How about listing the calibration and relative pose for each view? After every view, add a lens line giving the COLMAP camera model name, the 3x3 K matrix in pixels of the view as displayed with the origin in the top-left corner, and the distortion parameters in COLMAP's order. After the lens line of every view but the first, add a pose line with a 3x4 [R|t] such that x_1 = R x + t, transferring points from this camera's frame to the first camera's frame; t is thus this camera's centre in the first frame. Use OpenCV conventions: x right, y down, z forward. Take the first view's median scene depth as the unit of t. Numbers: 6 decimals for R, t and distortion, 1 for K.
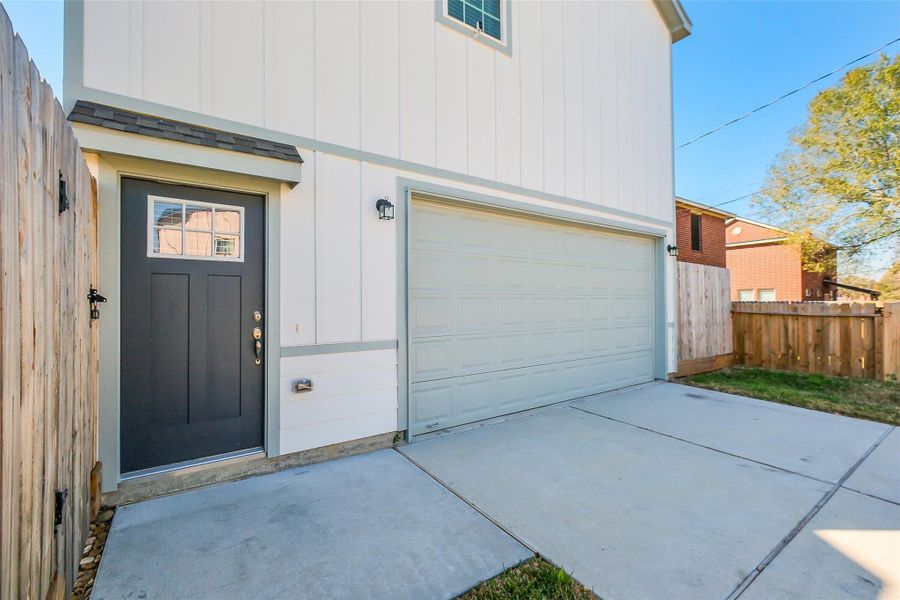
lens RADIAL K [[390.5, 0, 450.1], [0, 390.5, 298.5], [0, 0, 1]] dist [0.001897, 0.000526]
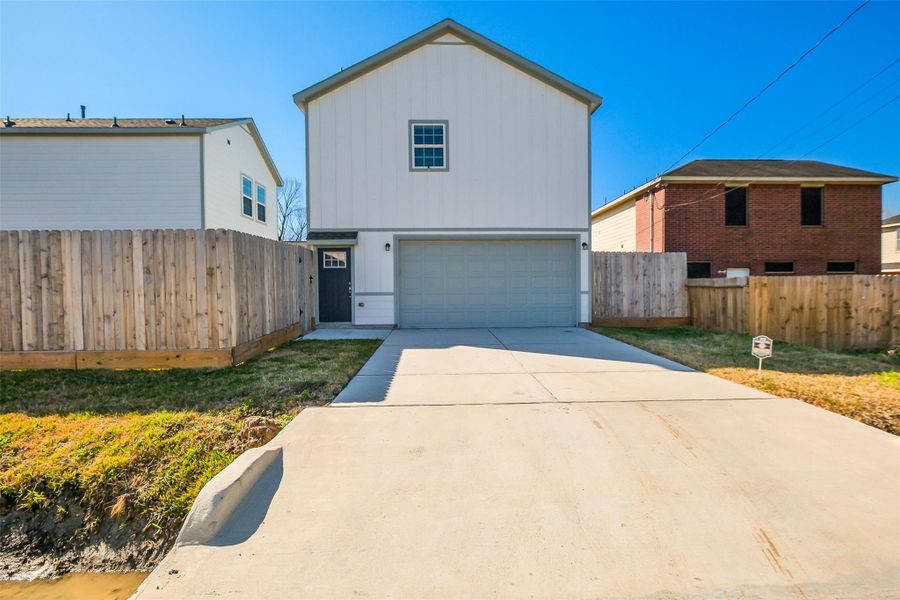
lens RADIAL K [[390.5, 0, 450.9], [0, 390.5, 295.5], [0, 0, 1]] dist [0.001897, 0.000526]
pose [[0.846015, 0.007543, -0.533106, 1.740974], [0.010218, 0.999487, 0.030358, 0.047491], [0.533062, -0.031130, 0.845503, -1.187858]]
